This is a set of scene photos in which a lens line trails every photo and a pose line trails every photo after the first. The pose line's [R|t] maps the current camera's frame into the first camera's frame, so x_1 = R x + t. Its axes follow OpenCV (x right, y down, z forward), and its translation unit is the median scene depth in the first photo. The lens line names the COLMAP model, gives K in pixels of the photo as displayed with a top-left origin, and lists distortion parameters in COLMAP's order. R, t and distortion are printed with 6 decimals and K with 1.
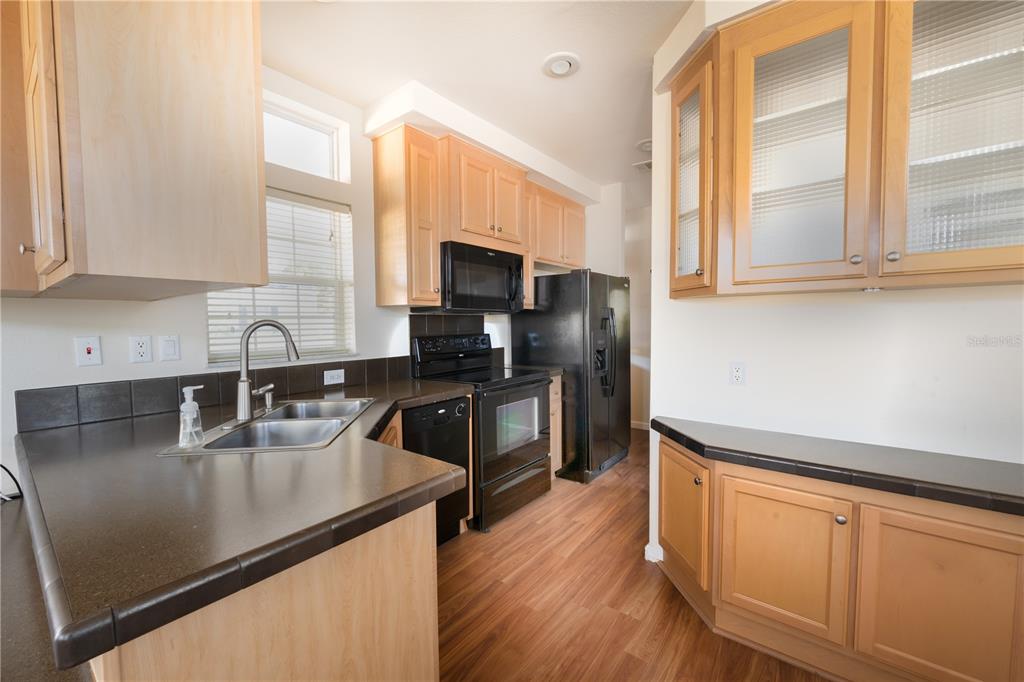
lens RADIAL K [[405.2, 0, 512.0], [0, 405.2, 341.0], [0, 0, 1]] dist [-0.018267, 0.000035]
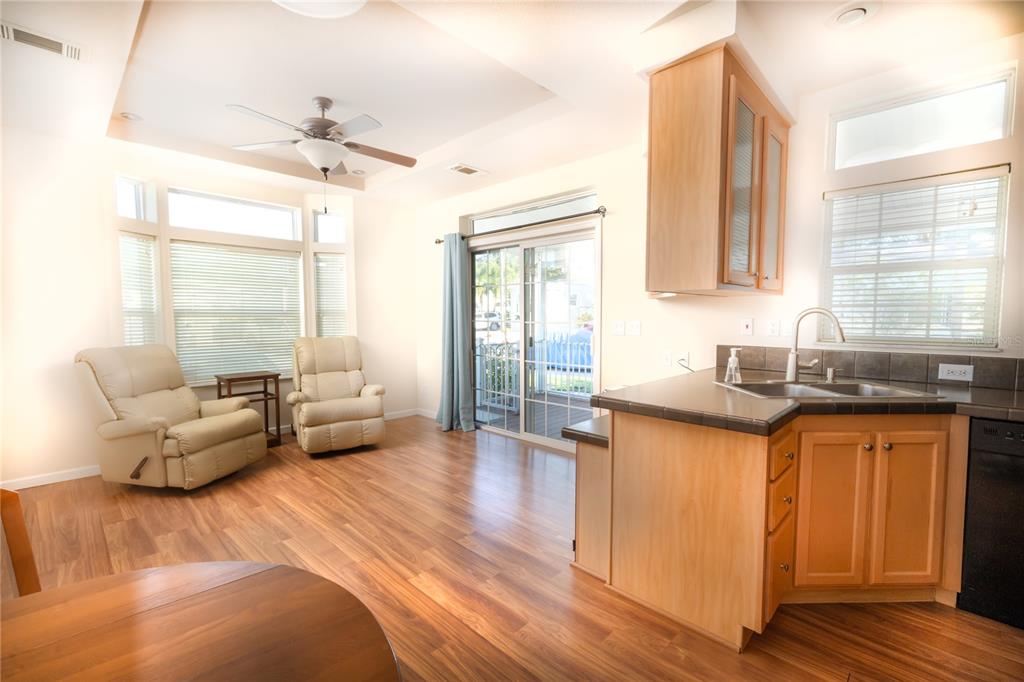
lens RADIAL K [[442.9, 0, 512.0], [0, 442.9, 341.0], [0, 0, 1]] dist [0.001356, 0.000132]
pose [[-0.109563, 0.074866, -0.991156, 0.459169], [-0.044710, 0.995779, 0.080158, -0.009674], [0.992974, 0.053097, -0.105754, 0.104168]]
